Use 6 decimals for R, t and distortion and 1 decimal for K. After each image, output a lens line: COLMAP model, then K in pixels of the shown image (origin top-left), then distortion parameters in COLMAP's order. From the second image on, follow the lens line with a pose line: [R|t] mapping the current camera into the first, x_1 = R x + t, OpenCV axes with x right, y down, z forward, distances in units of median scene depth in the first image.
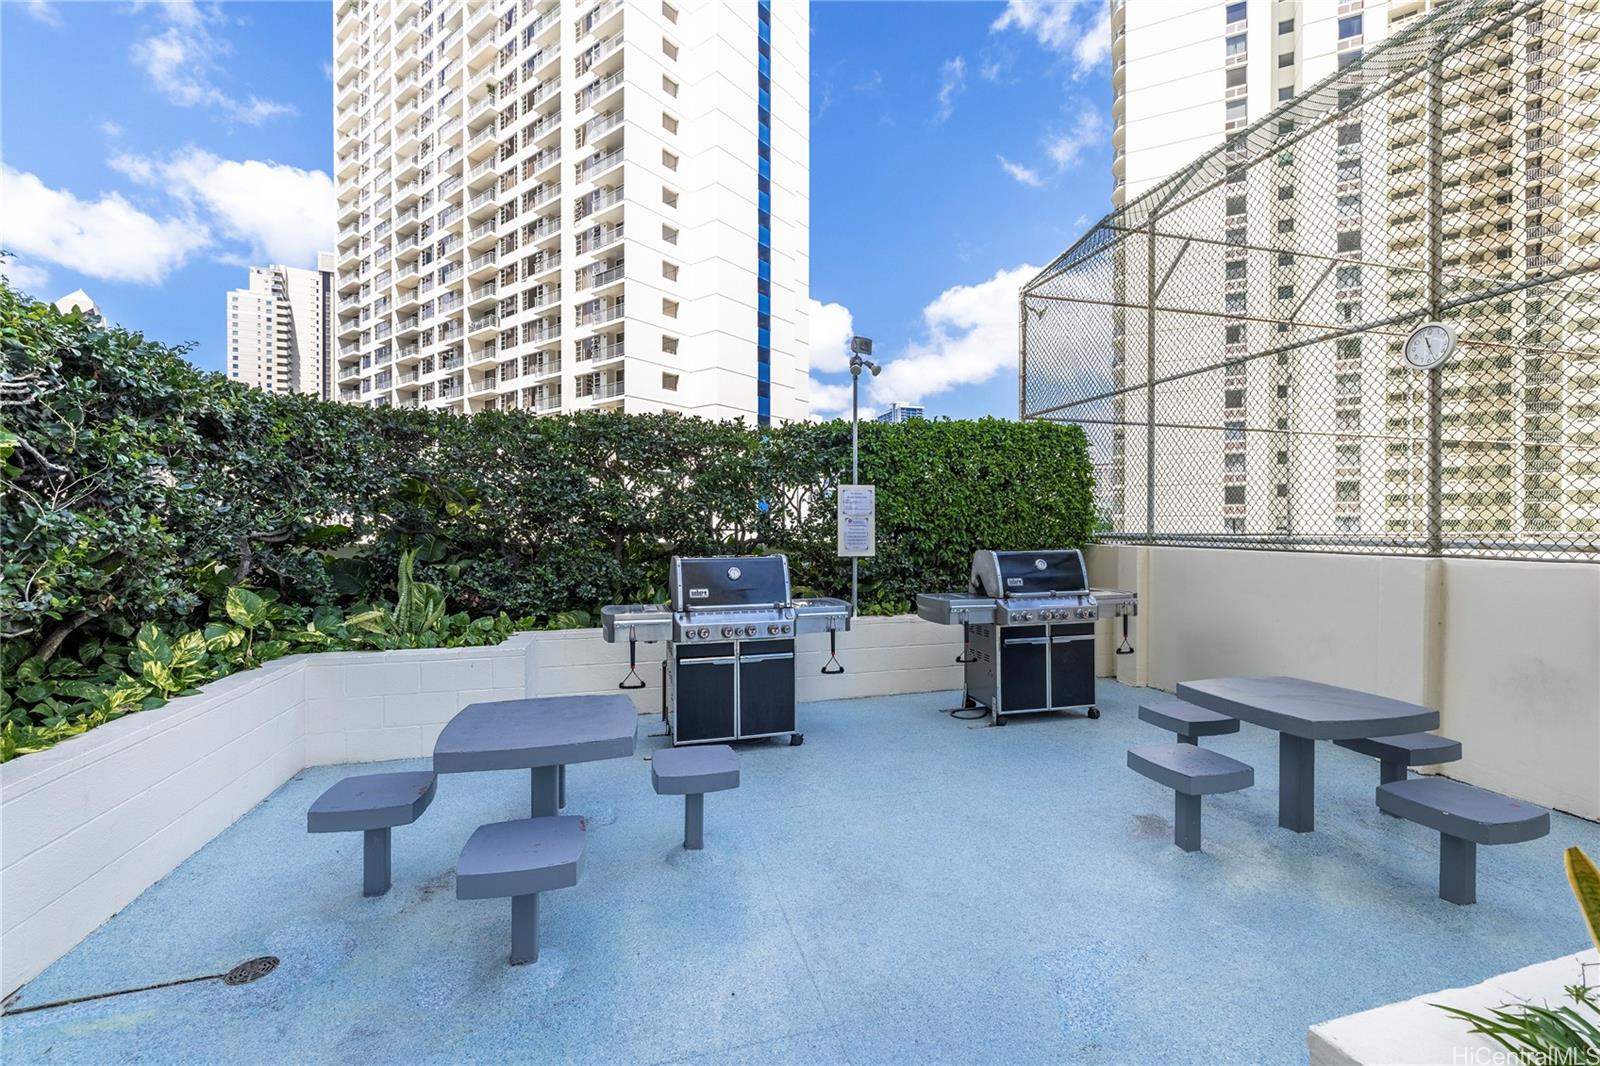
lens RADIAL K [[667.4, 0, 800.0], [0, 667.4, 533.0], [0, 0, 1]] dist [0.003792, 0.000291]
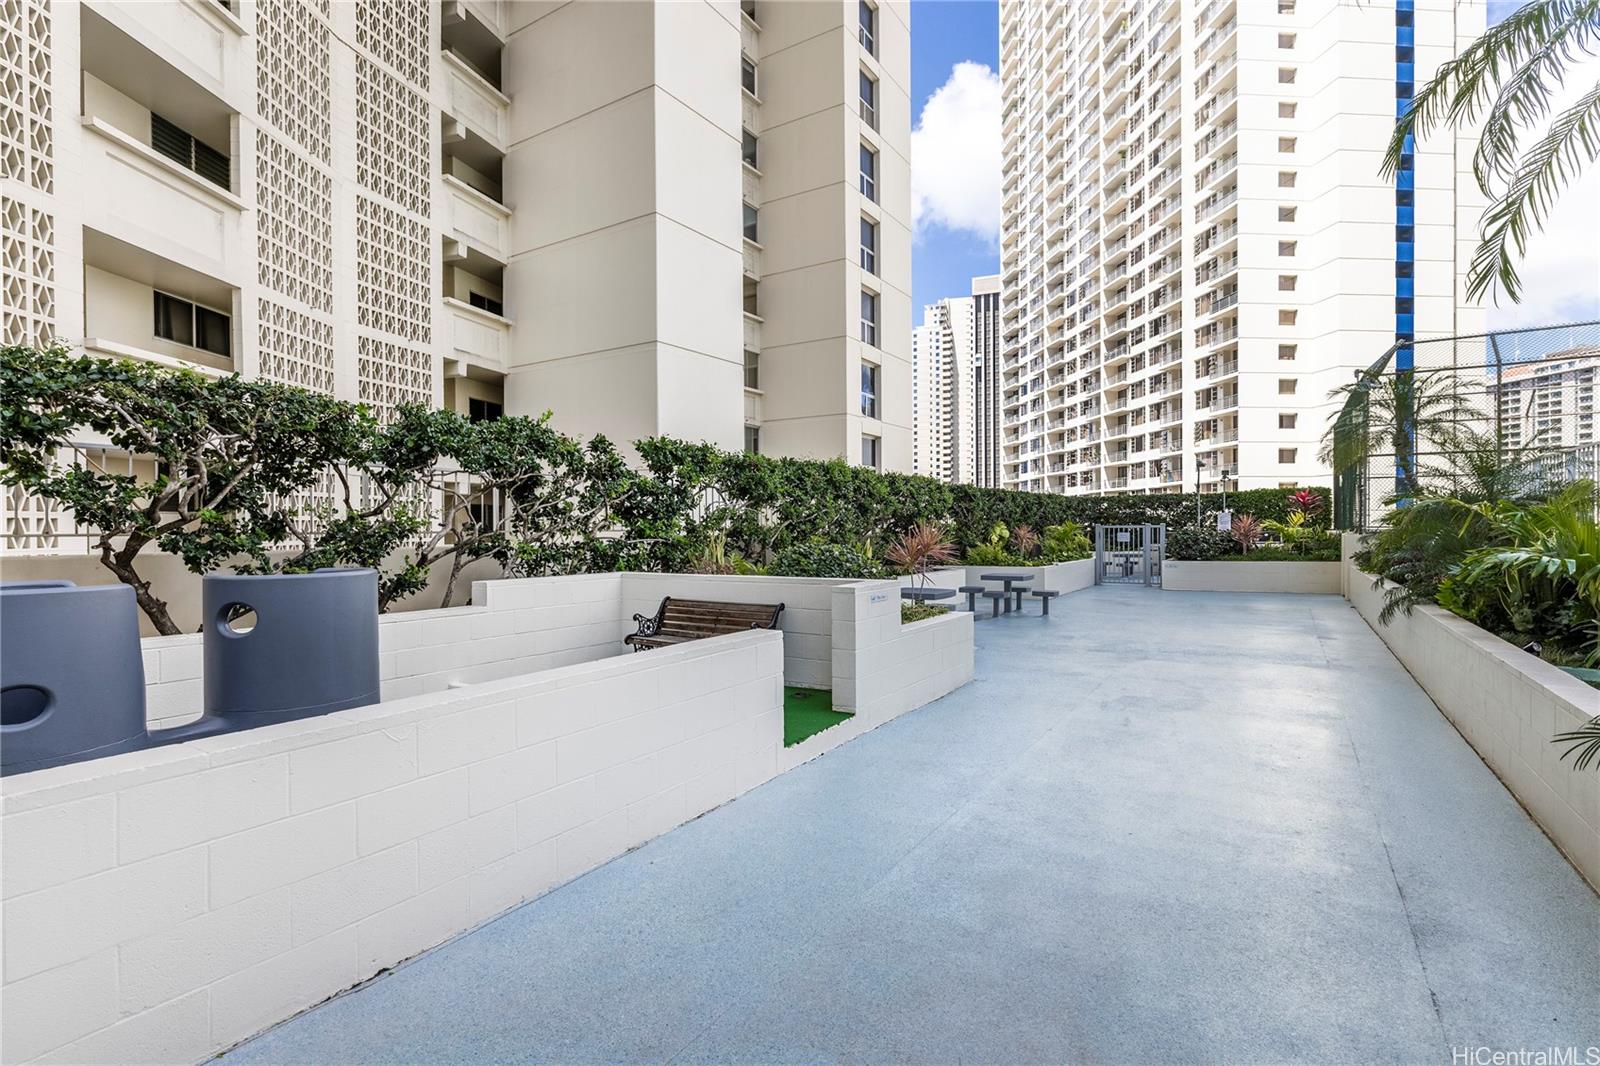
lens RADIAL K [[770.3, 0, 800.0], [0, 770.3, 533.0], [0, 0, 1]] dist [-0.005410, -0.000268]
pose [[0.674249, 0.001114, -0.738503, 0.160330], [0.002833, 0.999988, 0.004095, 0.000391], [0.738498, -0.004853, 0.674238, -0.346166]]
